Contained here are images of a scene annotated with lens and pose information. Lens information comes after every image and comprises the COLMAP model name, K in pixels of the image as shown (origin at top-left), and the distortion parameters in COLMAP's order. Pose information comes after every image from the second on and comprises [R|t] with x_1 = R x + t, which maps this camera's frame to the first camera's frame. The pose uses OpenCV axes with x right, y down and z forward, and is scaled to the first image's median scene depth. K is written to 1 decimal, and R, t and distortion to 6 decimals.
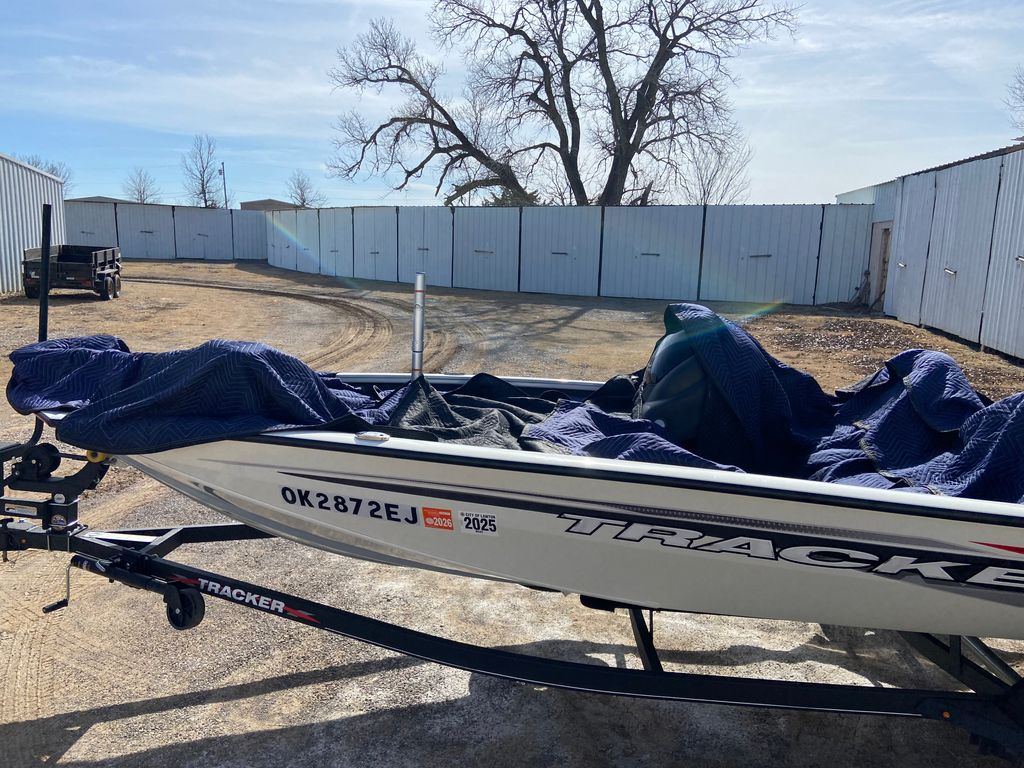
lens RADIAL K [[769.5, 0, 508.6], [0, 769.5, 383.3], [0, 0, 1]] dist [0.081184, -0.098823]
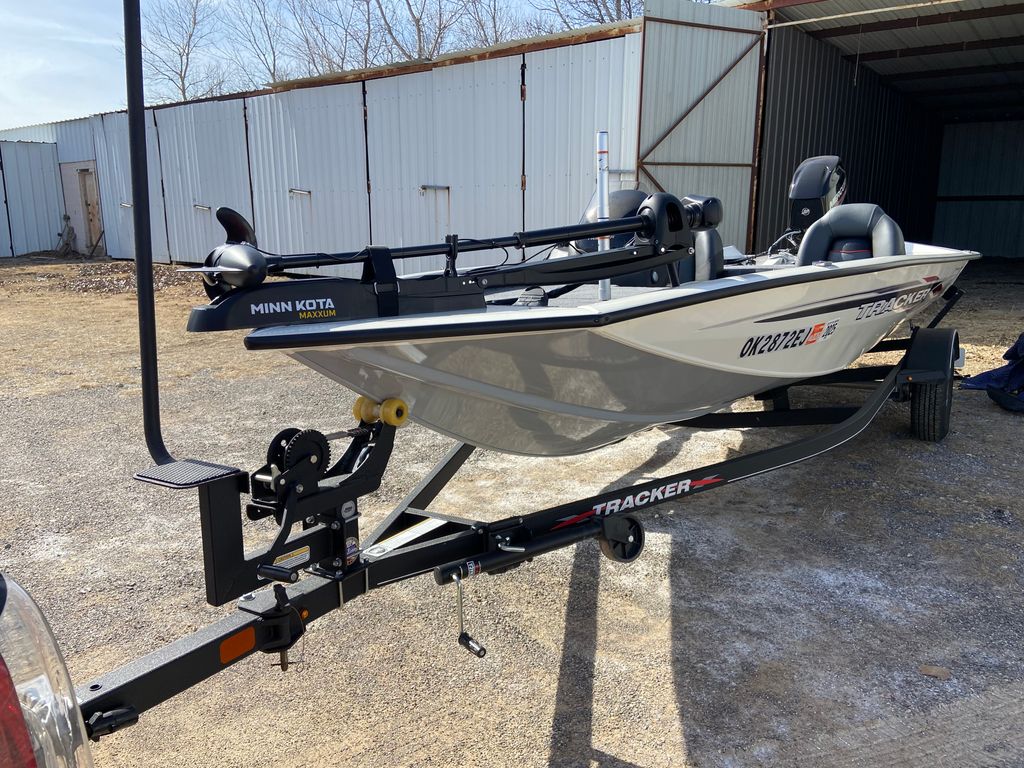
lens RADIAL K [[769.5, 0, 514.0], [0, 769.5, 376.7], [0, 0, 1]] dist [0.081184, -0.098823]
pose [[0.469582, -0.212170, 0.857016, -0.221049], [0.171130, 0.974159, 0.147405, -0.002010], [-0.866145, 0.077443, 0.493757, 0.136525]]
